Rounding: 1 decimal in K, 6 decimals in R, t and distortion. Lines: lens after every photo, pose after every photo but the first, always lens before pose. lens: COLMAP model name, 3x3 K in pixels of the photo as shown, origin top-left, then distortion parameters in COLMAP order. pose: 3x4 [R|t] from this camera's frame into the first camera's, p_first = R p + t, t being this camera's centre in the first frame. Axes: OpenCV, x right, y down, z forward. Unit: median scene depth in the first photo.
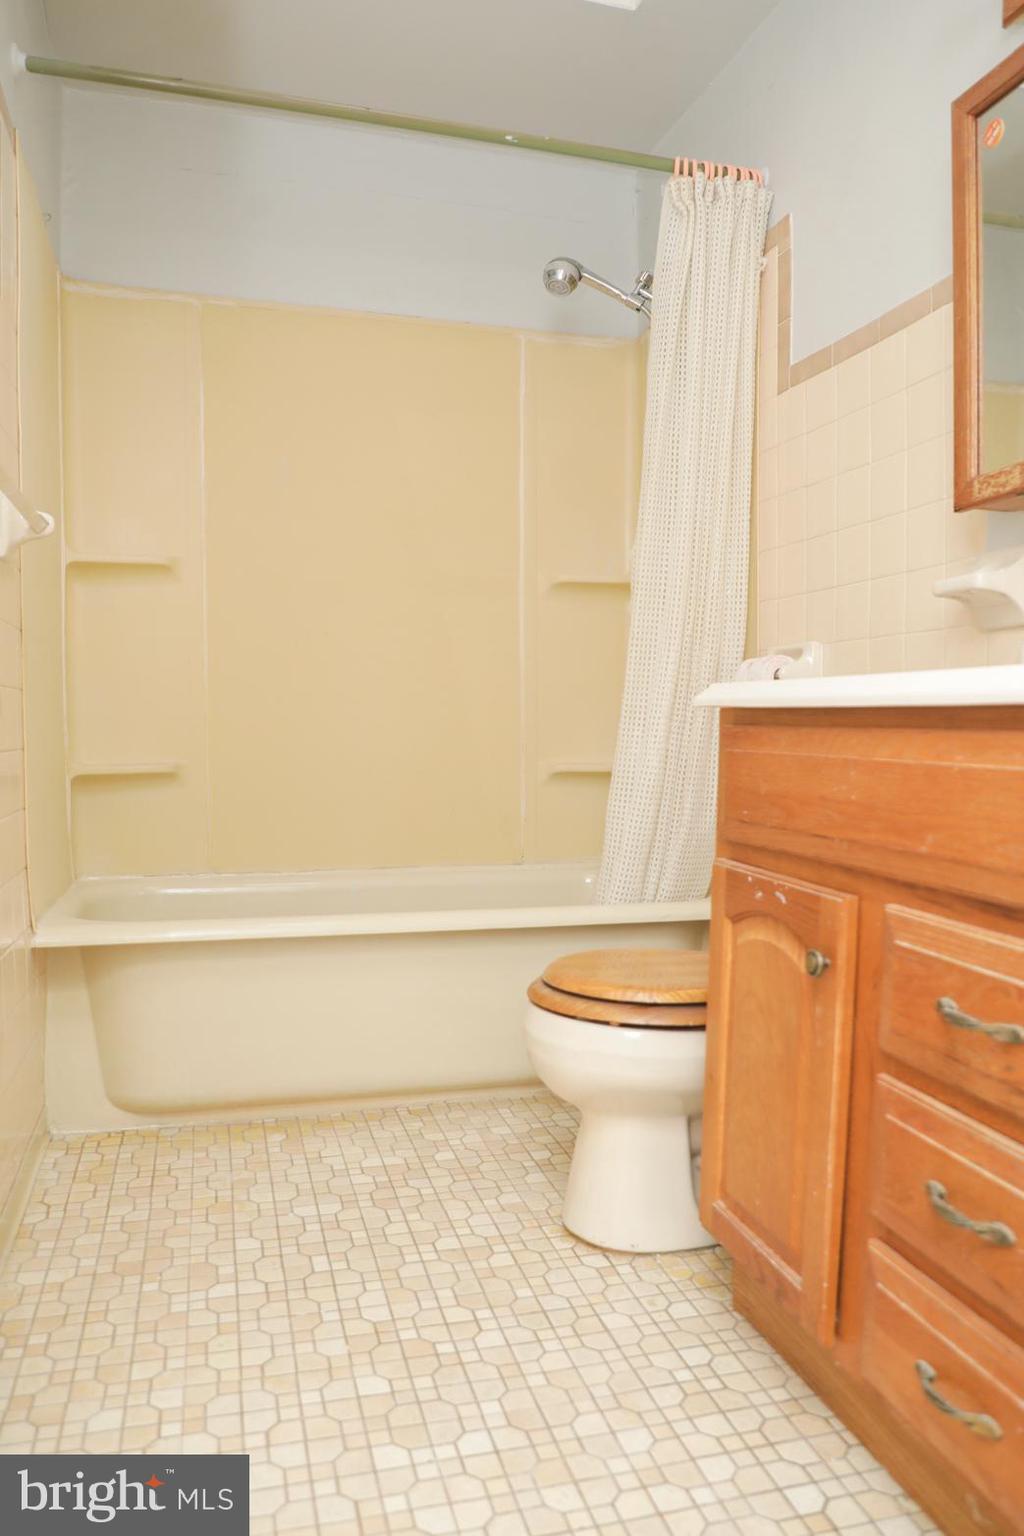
lens RADIAL K [[1043.5, 0, 509.5], [0, 1043.5, 756.7], [0, 0, 1]] dist [-0.080896, 0.036888]
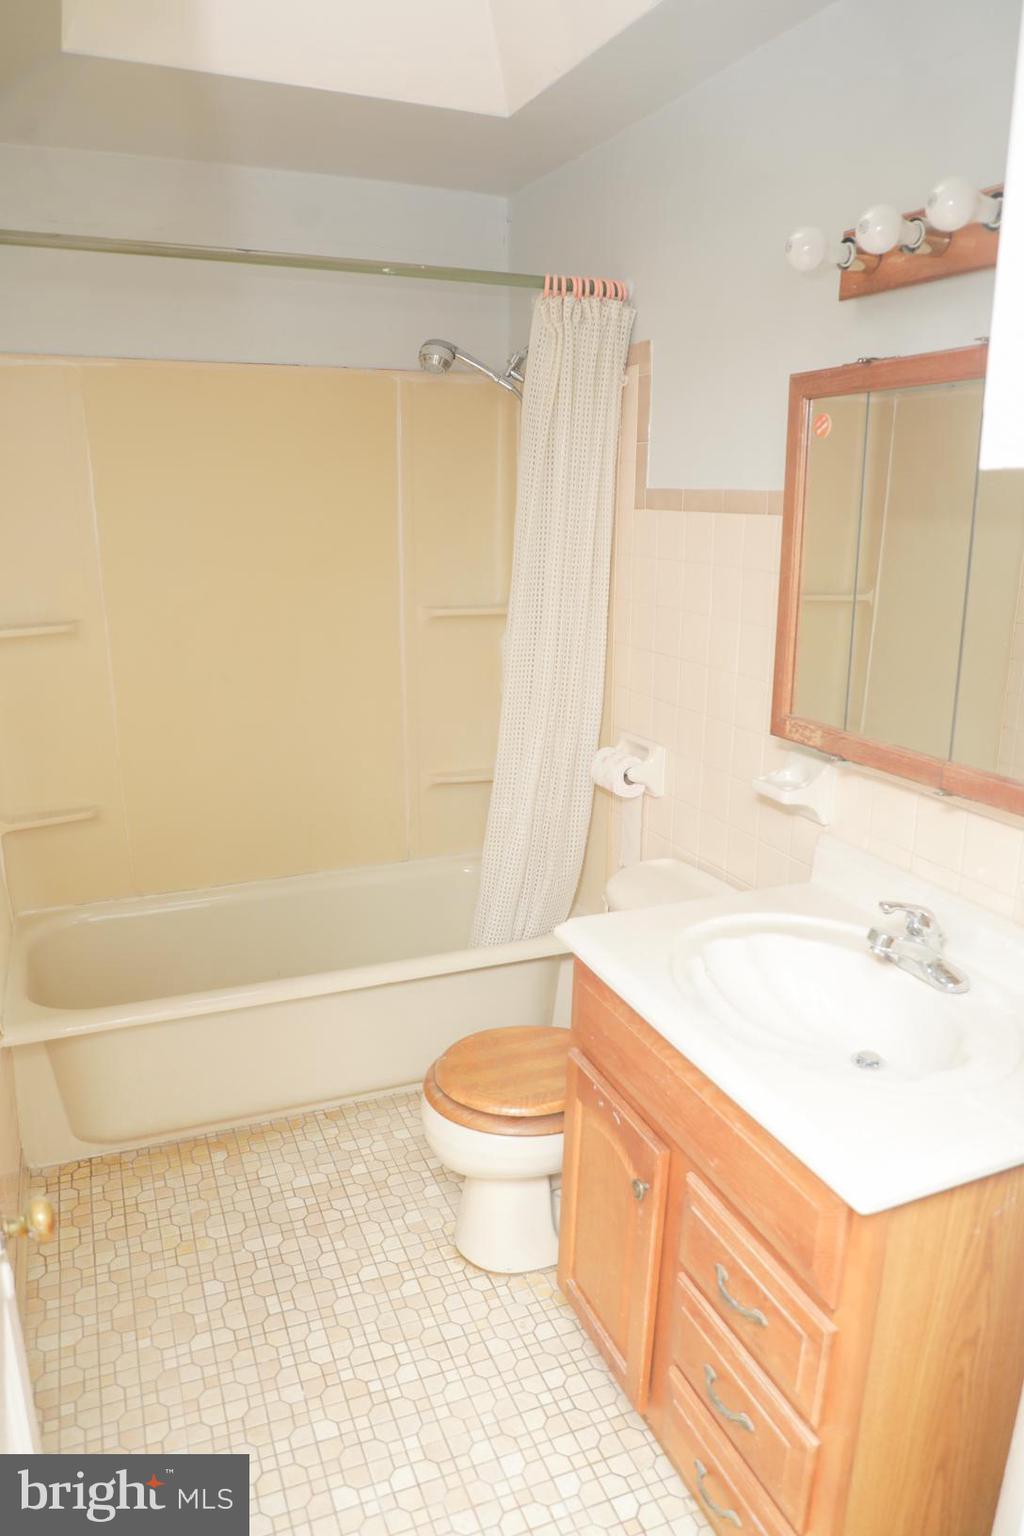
lens RADIAL K [[1021.6, 0, 492.9], [0, 1021.6, 690.4], [0, 0, 1]] dist [-0.072291, 0.026534]
pose [[0.993750, -0.027559, 0.108173, -0.021270], [0.005912, 0.980680, 0.195529, -0.540359], [-0.111472, -0.193668, 0.974714, -0.128084]]
